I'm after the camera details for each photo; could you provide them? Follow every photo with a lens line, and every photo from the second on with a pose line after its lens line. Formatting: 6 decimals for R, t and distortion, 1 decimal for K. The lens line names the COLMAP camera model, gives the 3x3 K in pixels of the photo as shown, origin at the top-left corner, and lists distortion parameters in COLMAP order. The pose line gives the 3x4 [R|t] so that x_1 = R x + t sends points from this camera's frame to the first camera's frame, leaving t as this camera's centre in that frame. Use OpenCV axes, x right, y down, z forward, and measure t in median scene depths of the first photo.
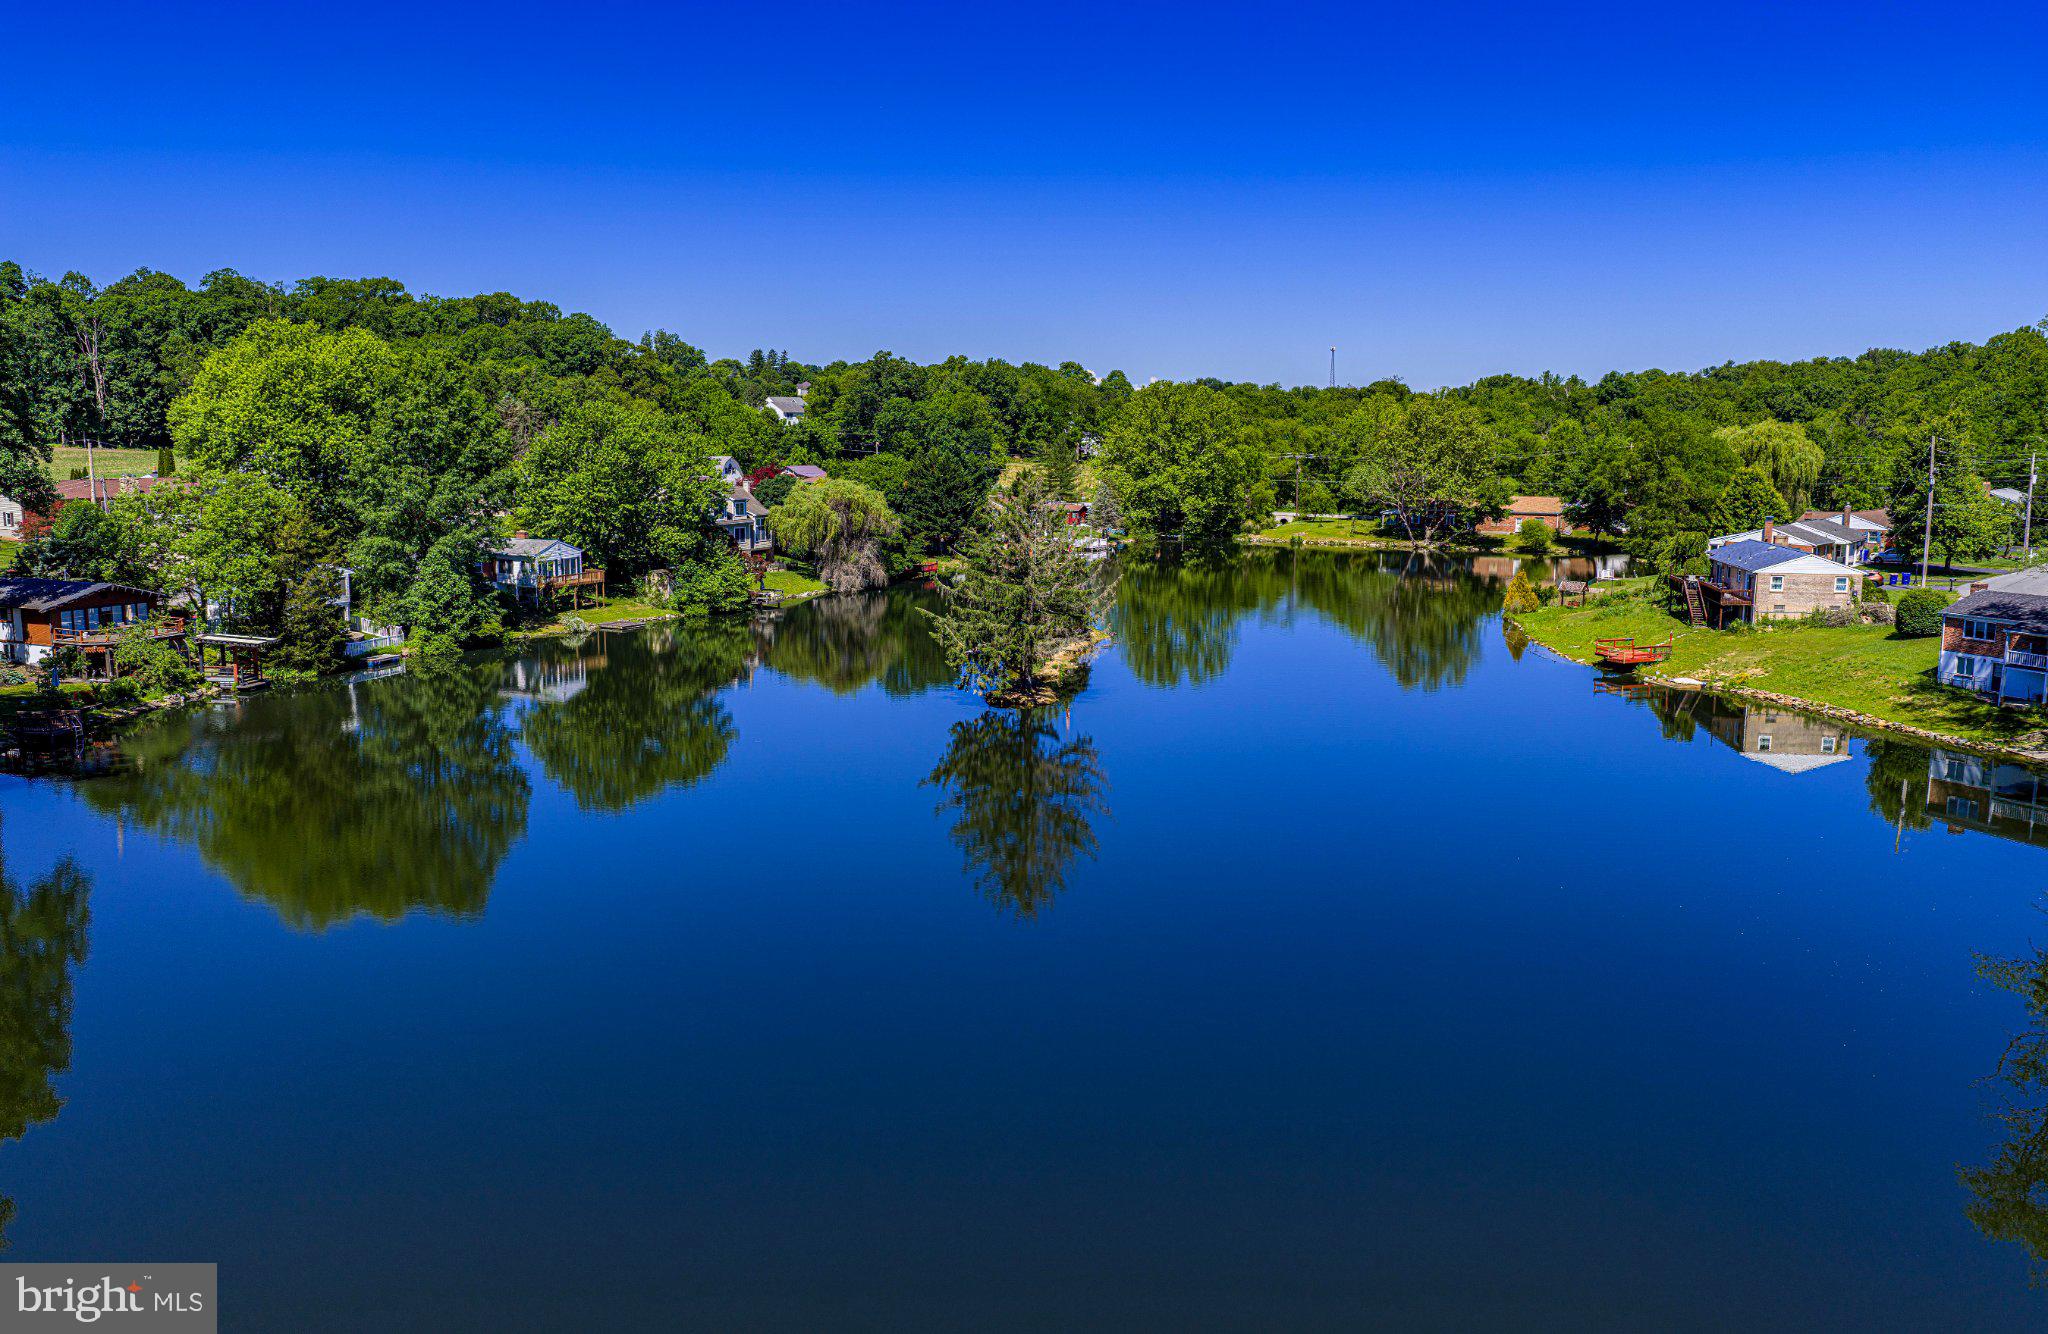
lens RADIAL K [[1693.2, 0, 1024.0], [0, 1693.2, 667.0], [0, 0, 1]] dist [0.015788, -0.006473]
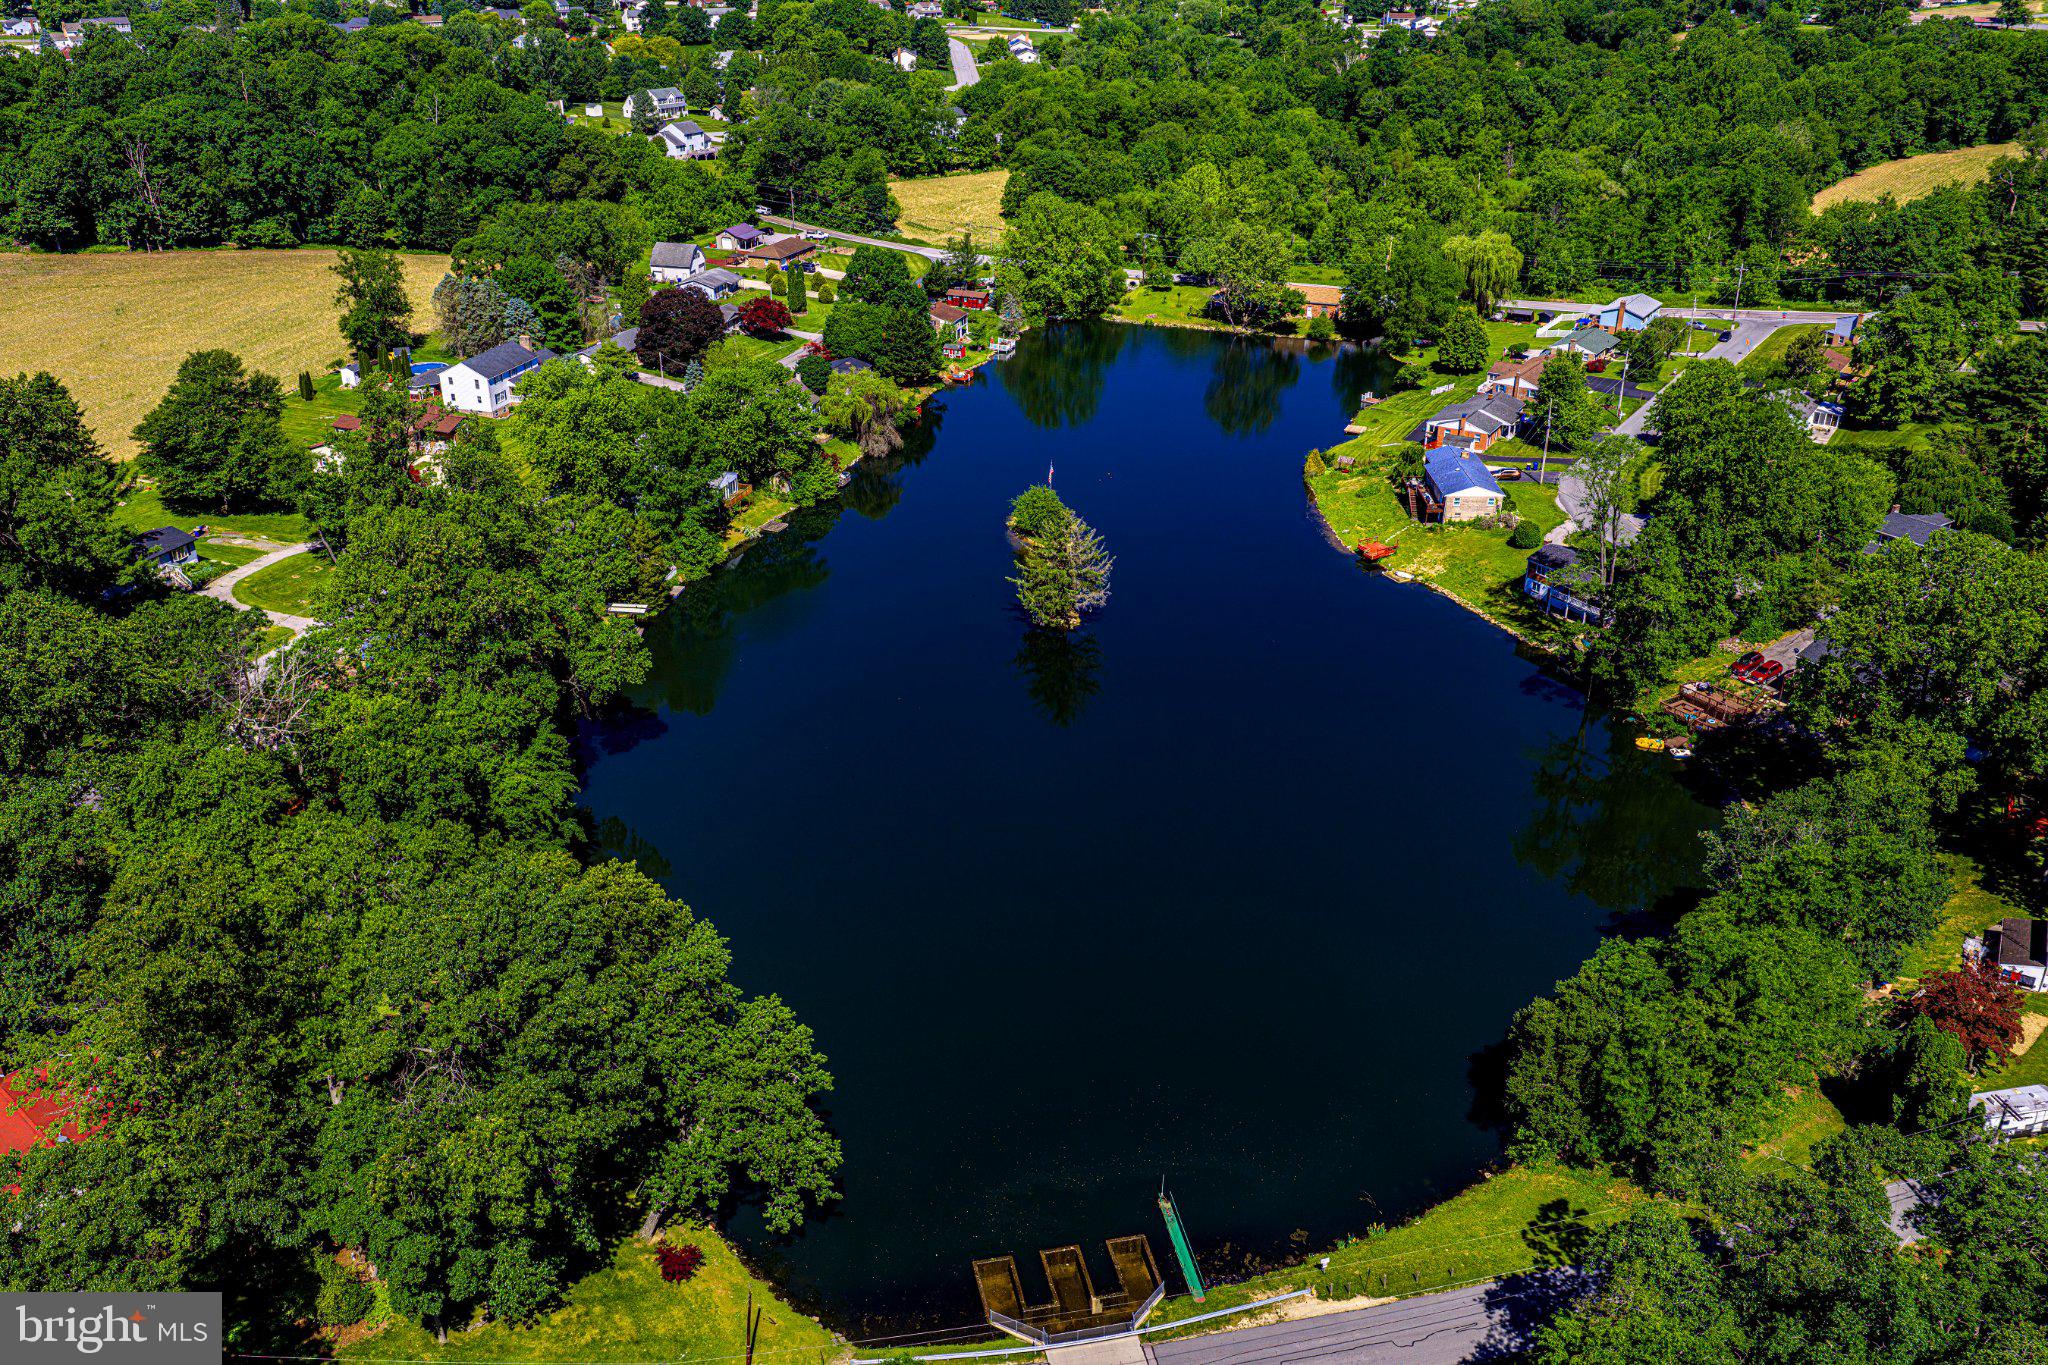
lens RADIAL K [[1678.6, 0, 1024.0], [0, 1678.6, 682.5], [0, 0, 1]] dist [0.033252, -0.079835]
pose [[0.990548, -0.062046, 0.122335, -0.190621], [0.022747, 0.953803, 0.299571, -0.329539], [-0.135271, -0.293957, 0.946198, -0.539640]]
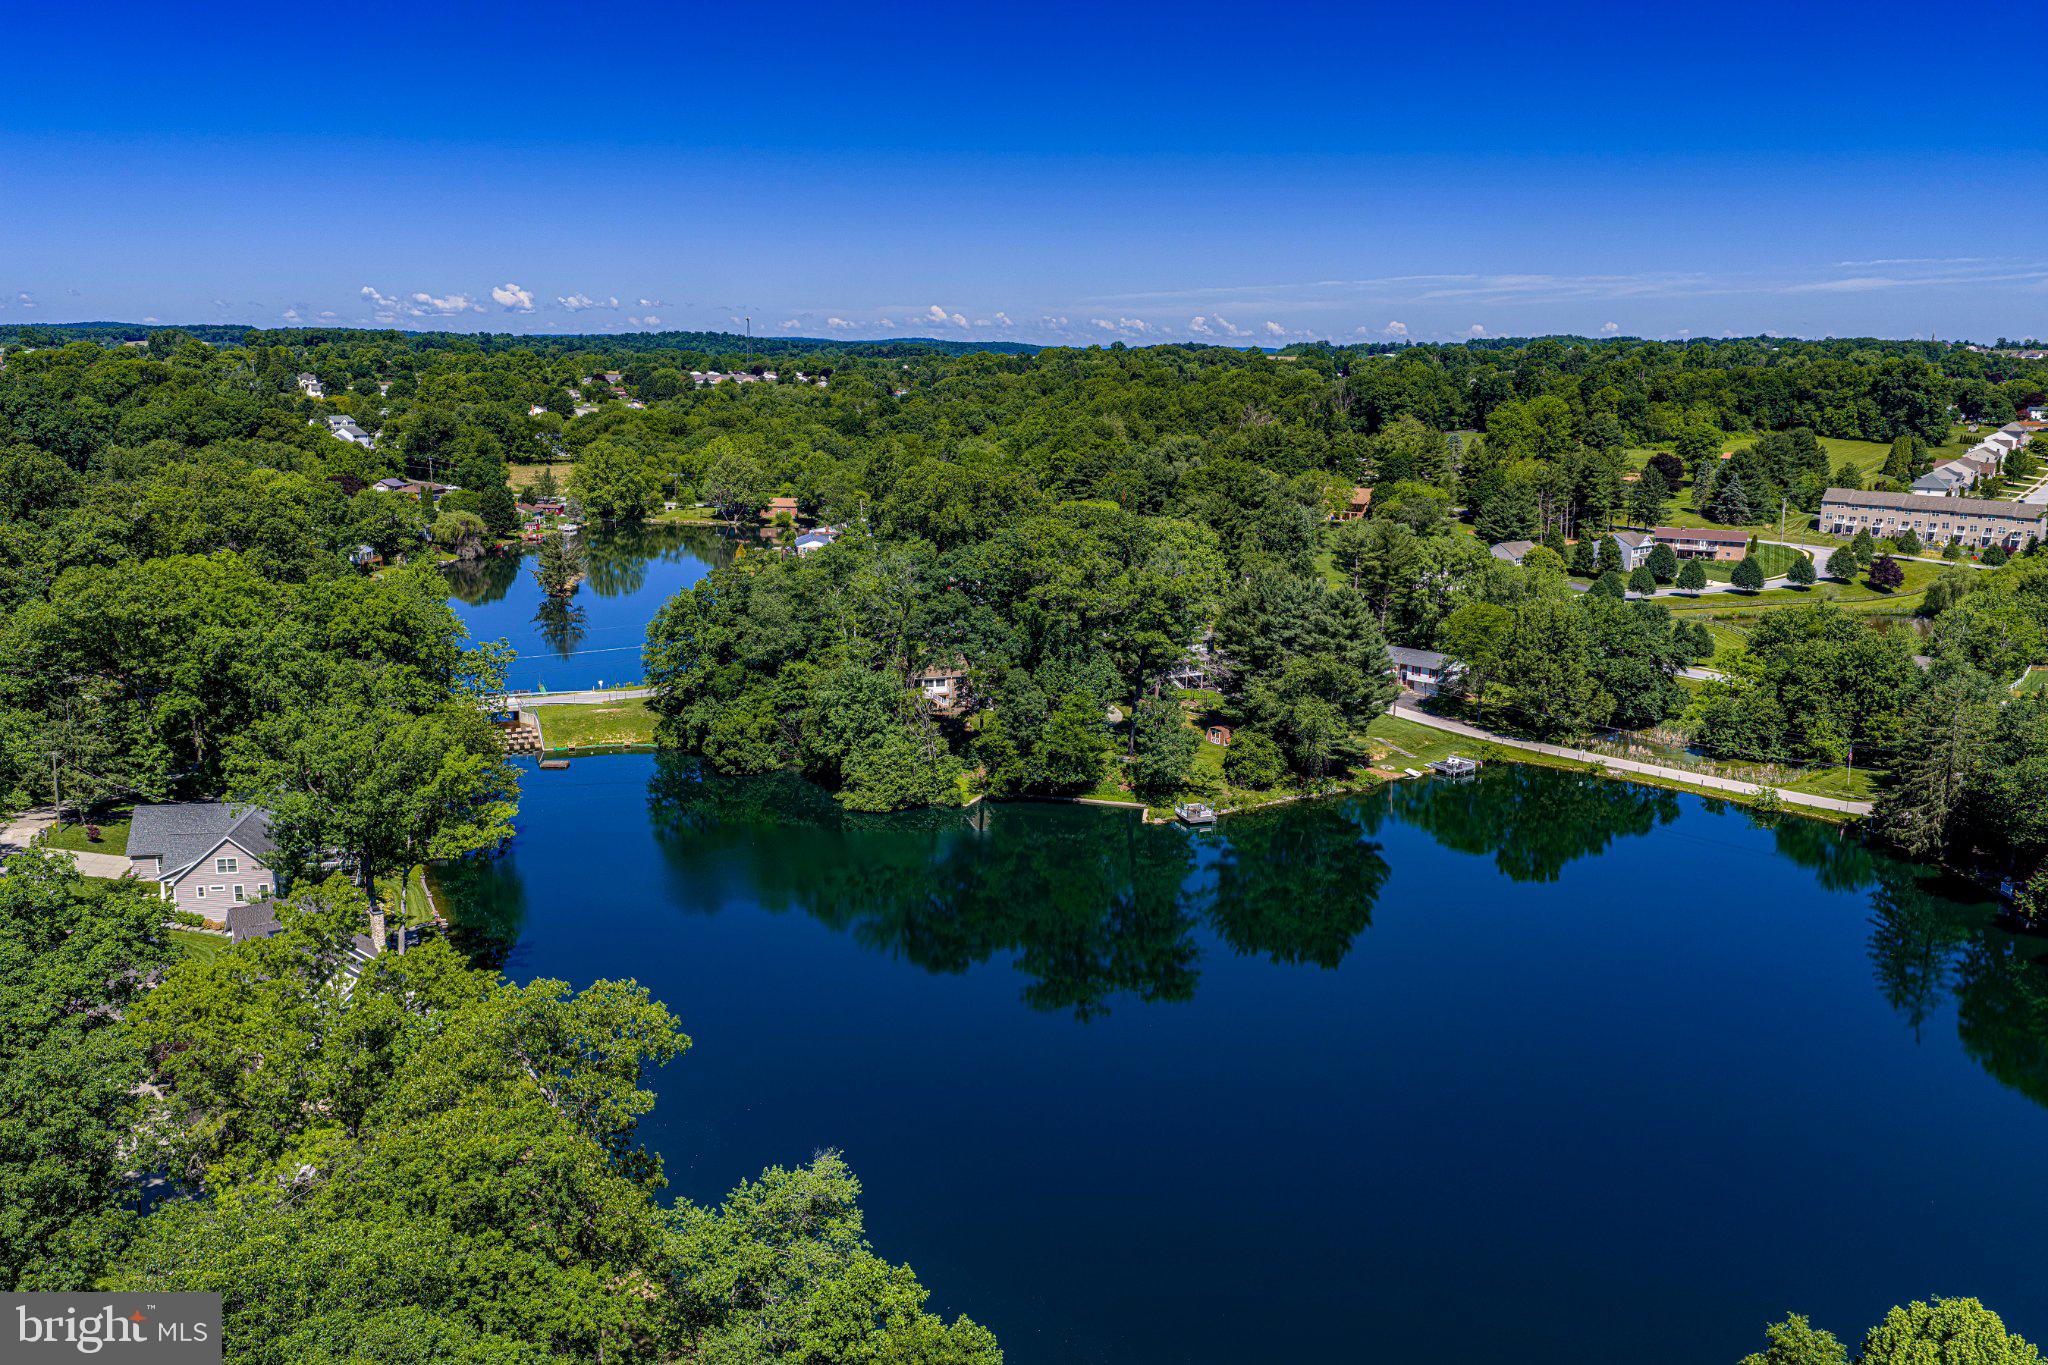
lens RADIAL K [[1678.6, 0, 1024.0], [0, 1678.6, 682.5], [0, 0, 1]] dist [0.033252, -0.079835]
pose [[0.949240, -0.057608, 0.309233, -0.117925], [0.040516, 0.997290, 0.061417, 0.017201], [-0.311932, -0.045771, 0.949001, -1.690456]]
